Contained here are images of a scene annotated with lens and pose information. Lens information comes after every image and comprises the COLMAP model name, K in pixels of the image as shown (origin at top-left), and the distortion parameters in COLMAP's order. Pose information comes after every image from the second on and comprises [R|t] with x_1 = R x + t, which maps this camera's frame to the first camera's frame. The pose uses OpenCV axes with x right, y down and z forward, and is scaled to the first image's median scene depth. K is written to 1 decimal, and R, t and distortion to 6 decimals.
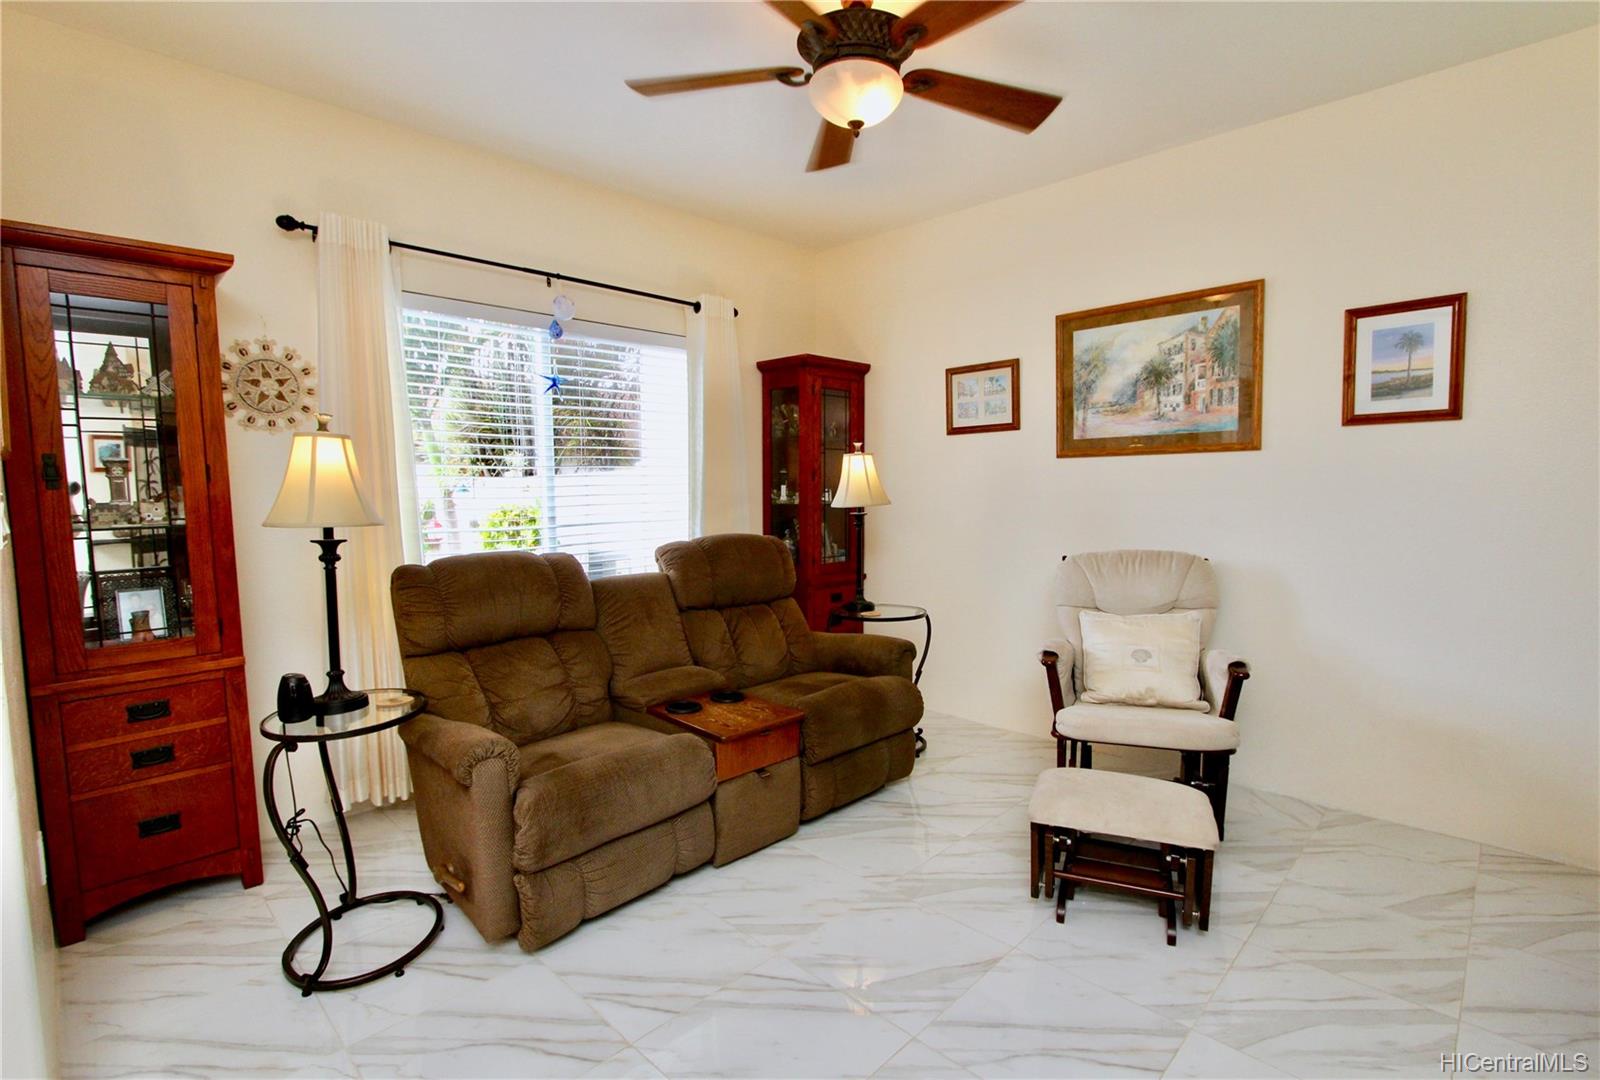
lens RADIAL K [[747.5, 0, 863.3], [0, 747.5, 535.8], [0, 0, 1]] dist [-0.013302, 0.000267]
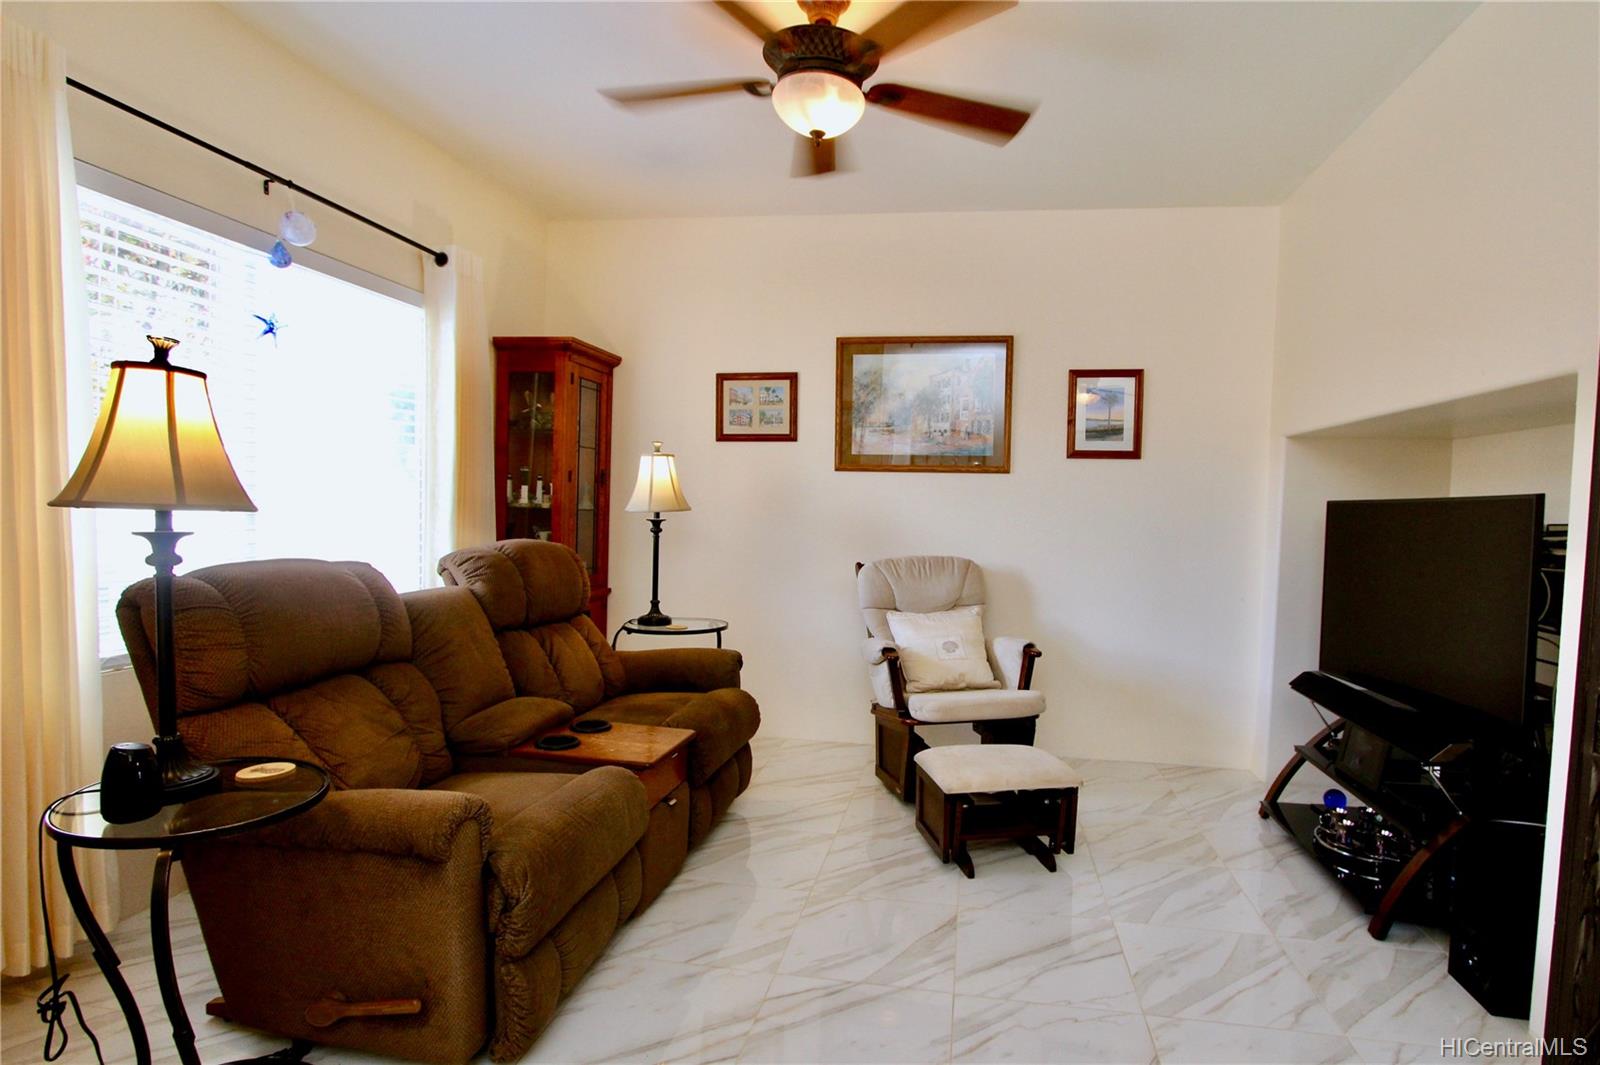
lens RADIAL K [[779.2, 0, 902.2], [0, 779.2, 532.1], [0, 0, 1]] dist [-0.018902, 0.000544]
pose [[0.820495, 0.011314, 0.571541, -0.332948], [0.006121, 0.999573, -0.028575, 0.016534], [-0.571621, 0.026944, 0.820075, 0.049553]]
